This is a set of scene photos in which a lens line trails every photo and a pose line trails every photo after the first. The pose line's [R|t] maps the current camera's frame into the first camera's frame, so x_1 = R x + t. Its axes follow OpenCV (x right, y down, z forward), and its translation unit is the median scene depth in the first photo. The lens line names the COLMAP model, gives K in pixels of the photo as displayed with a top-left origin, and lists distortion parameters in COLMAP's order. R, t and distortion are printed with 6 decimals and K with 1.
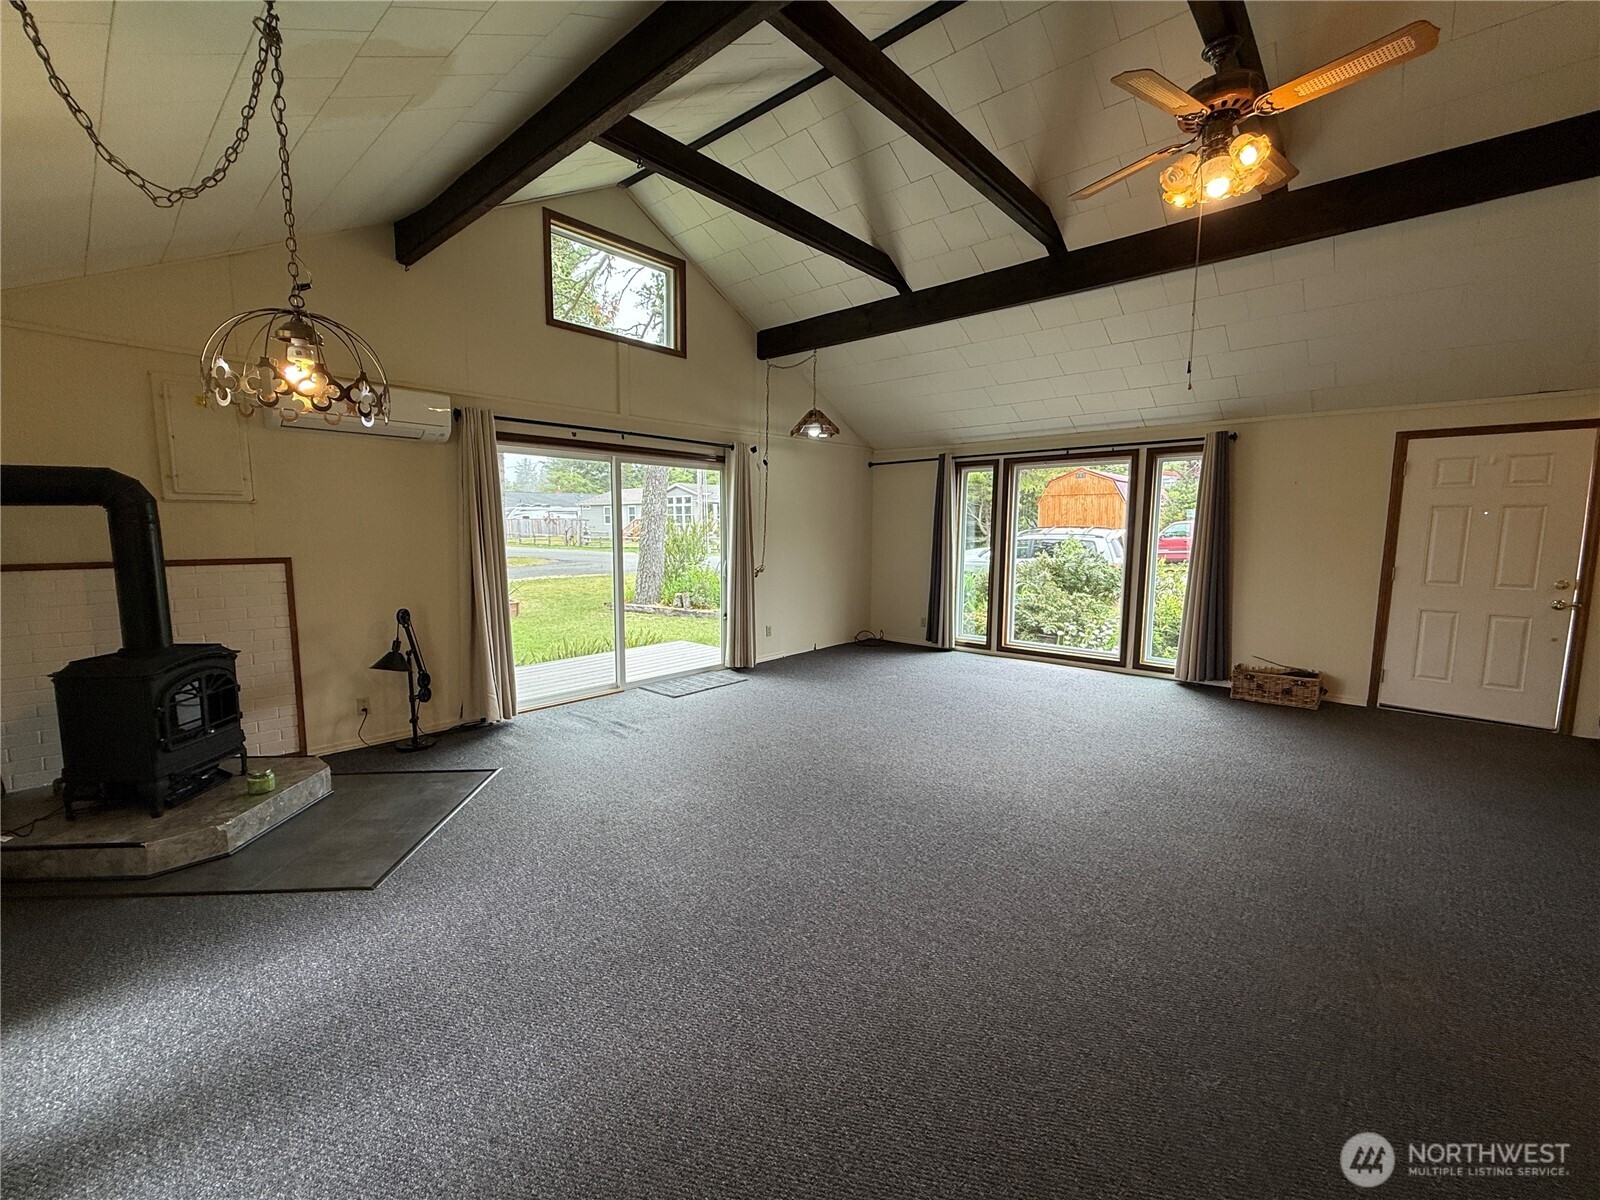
lens RADIAL K [[662.0, 0, 800.1], [0, 662.0, 597.3], [0, 0, 1]] dist [-0.000516, -0.000021]
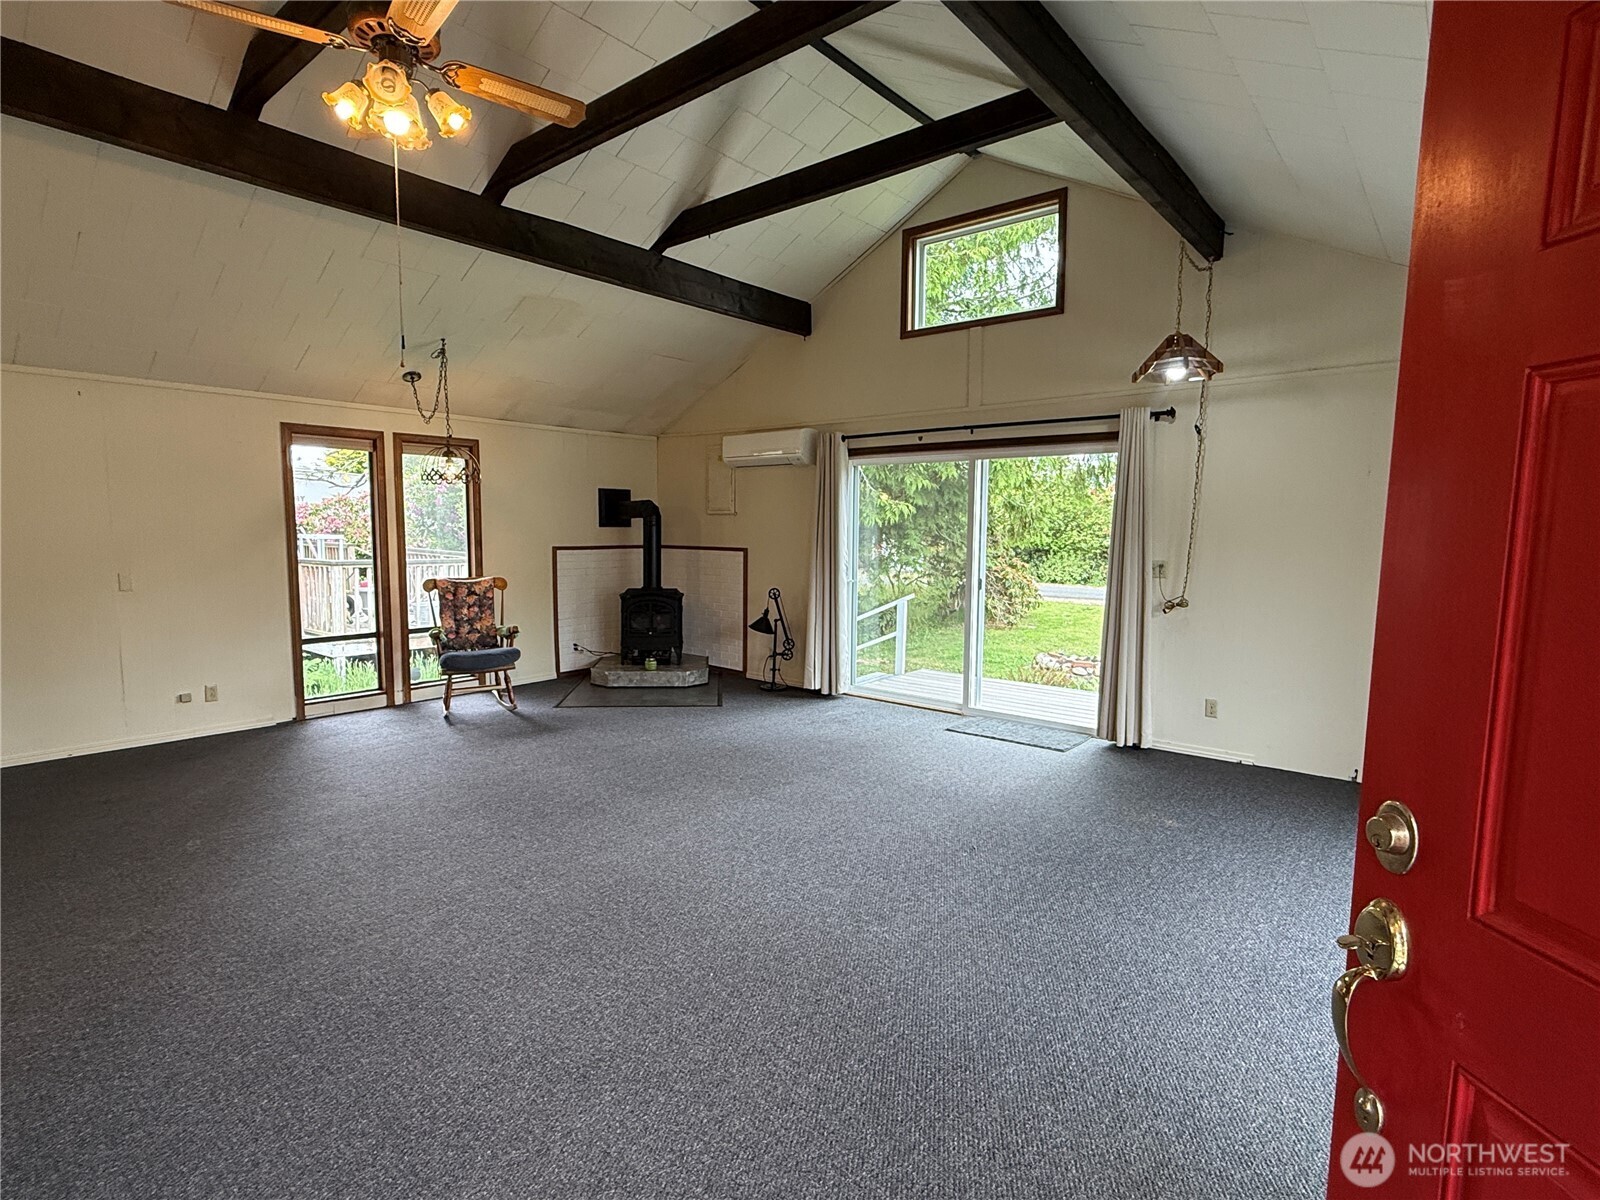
lens RADIAL K [[812.9, 0, 796.6], [0, 812.9, 600.9], [0, 0, 1]] dist [0.001127, -0.000024]
pose [[0.029965, 0.086931, -0.995764, 1.054336], [-0.118088, 0.989542, 0.082834, -0.098372], [0.992551, 0.115105, 0.039917, 0.934845]]
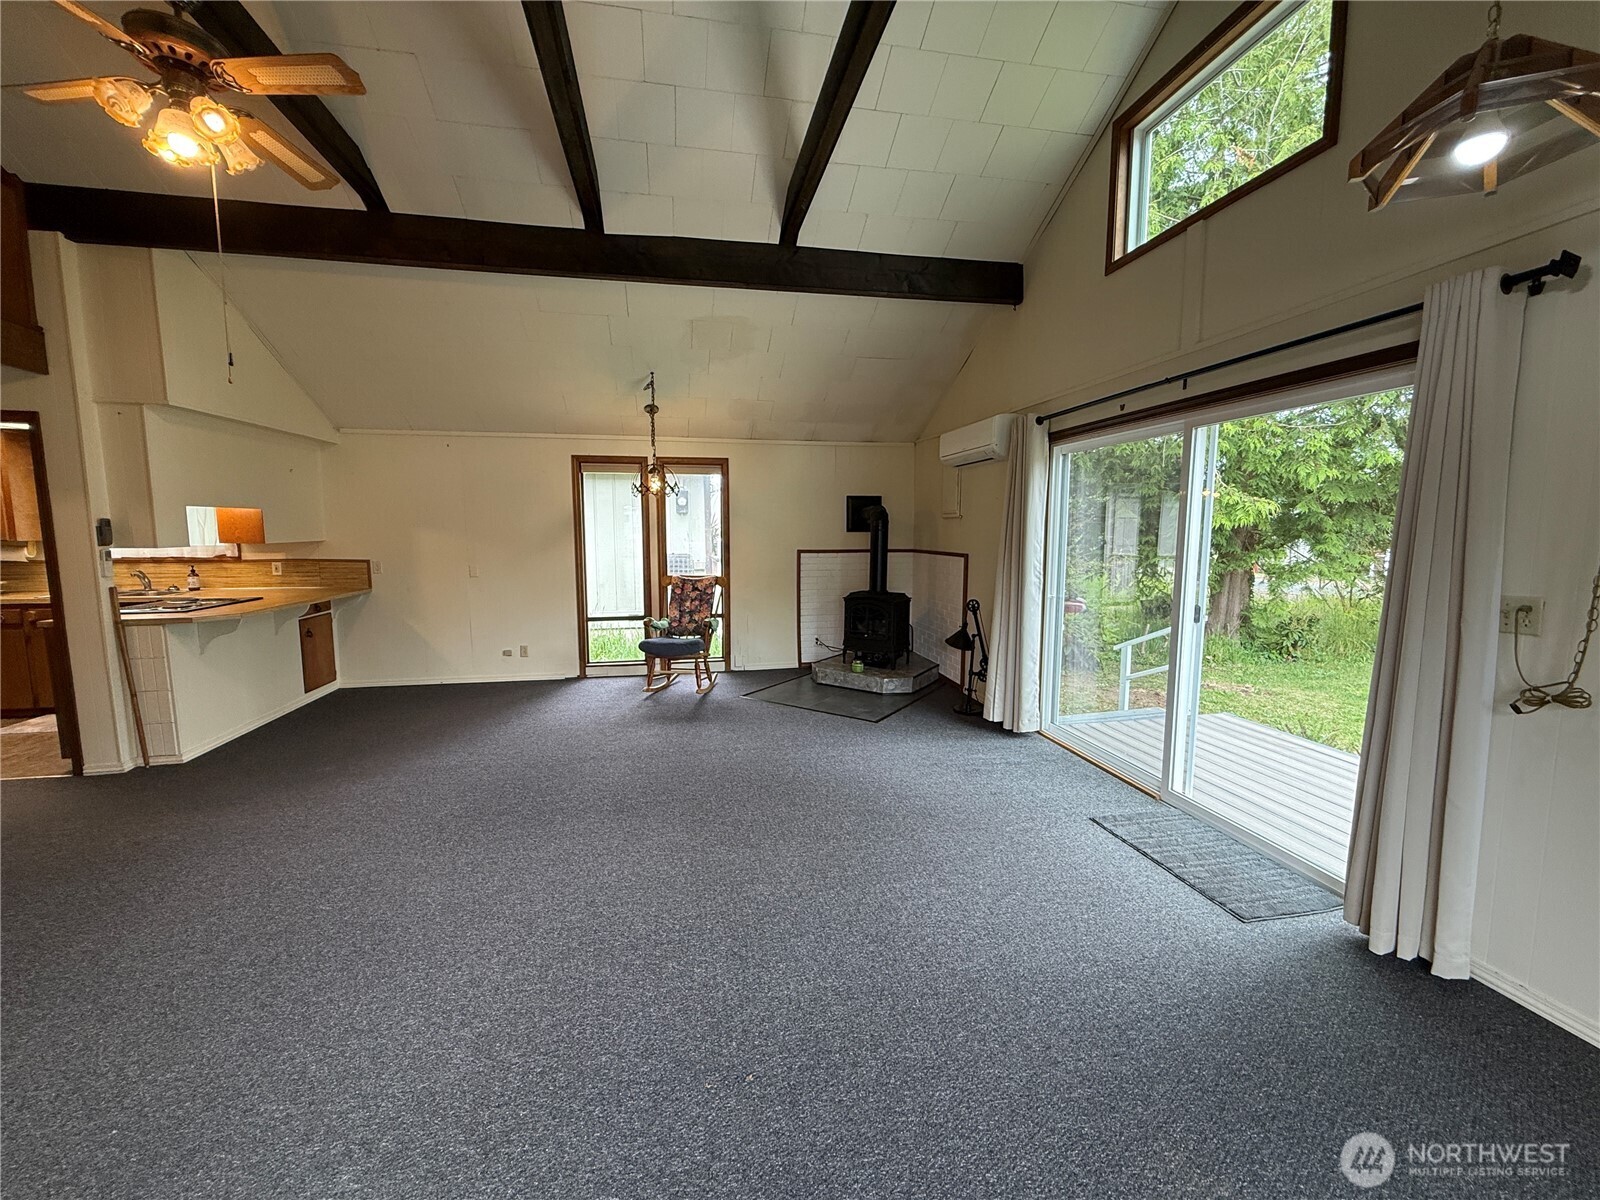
lens RADIAL K [[635.6, 0, 795.9], [0, 635.6, 598.2], [0, 0, 1]] dist [-0.000279, -0.000089]
pose [[-0.605243, 0.080879, -0.791921, 0.520407], [-0.090342, 0.981419, 0.169279, -0.148993], [0.790898, 0.173999, -0.586690, 1.368090]]
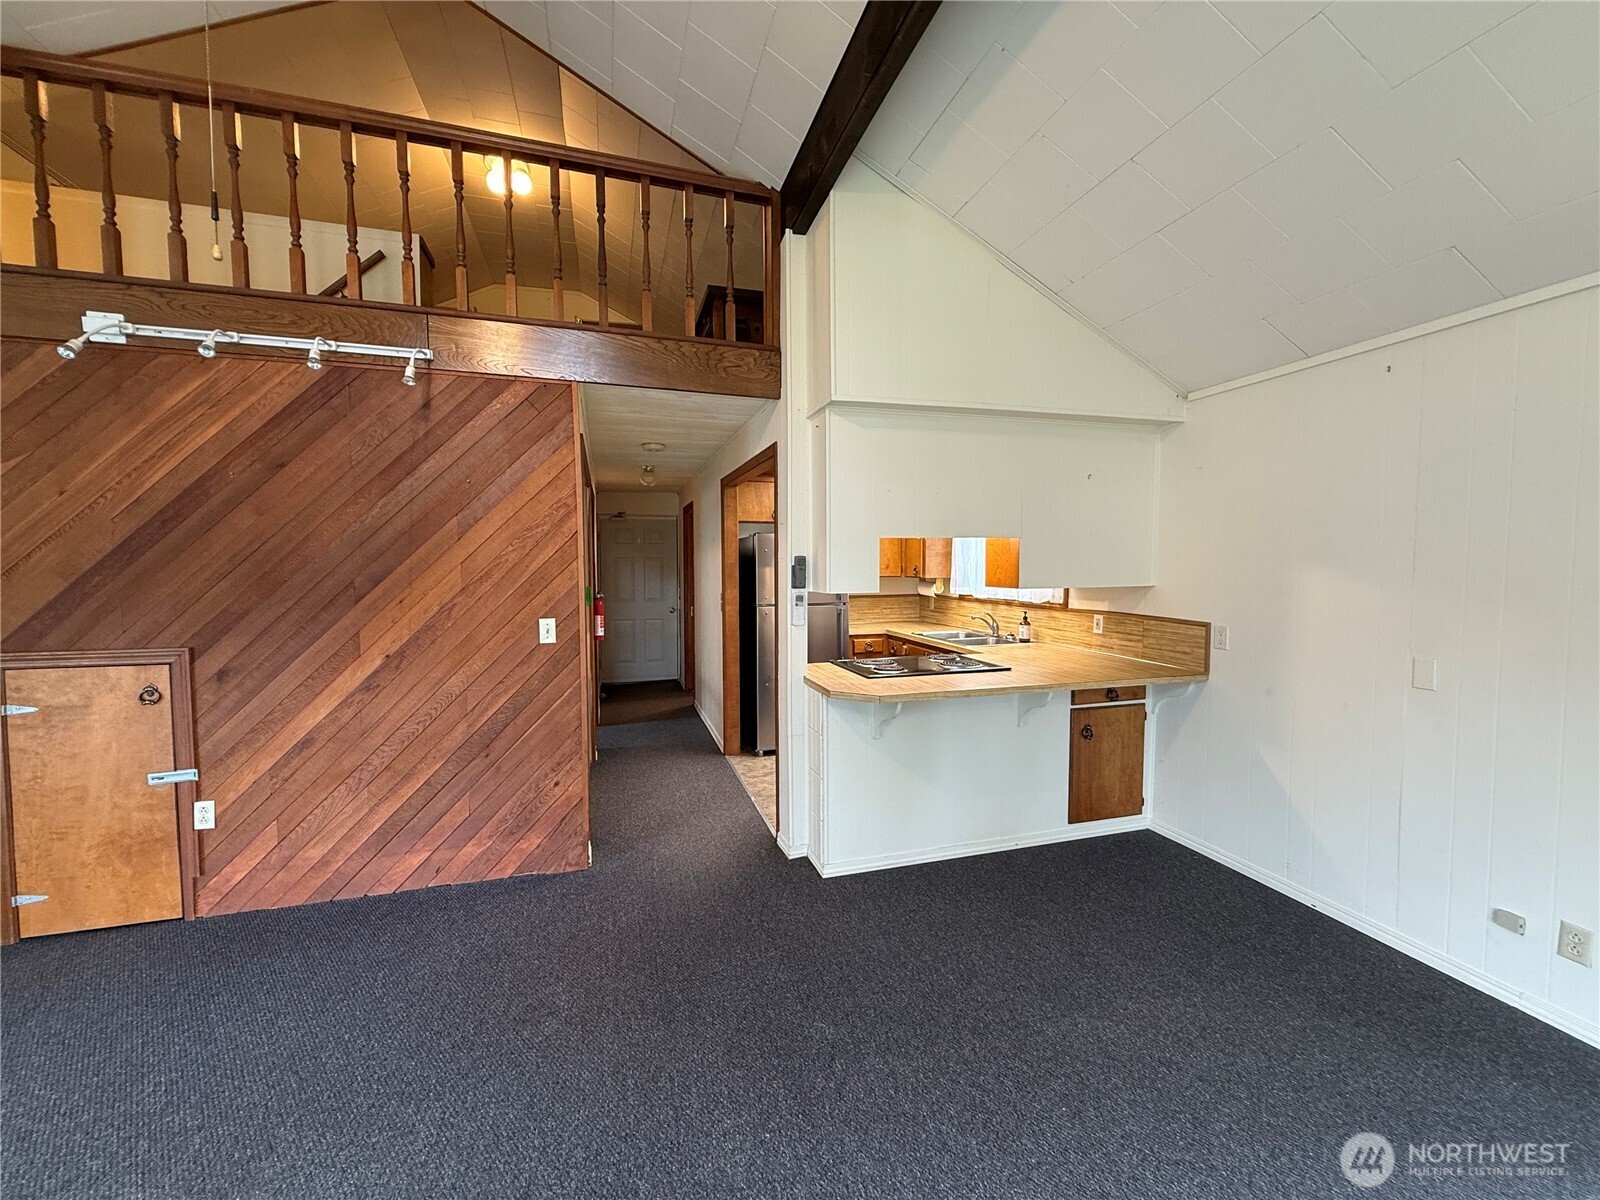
lens RADIAL K [[635.6, 0, 795.9], [0, 635.6, 598.2], [0, 0, 1]] dist [-0.000279, -0.000089]
pose [[-0.850226, -0.030662, 0.525524, 0.029792], [0.055915, 0.987394, 0.148073, -0.085833], [-0.523440, 0.155280, -0.837794, 0.733182]]
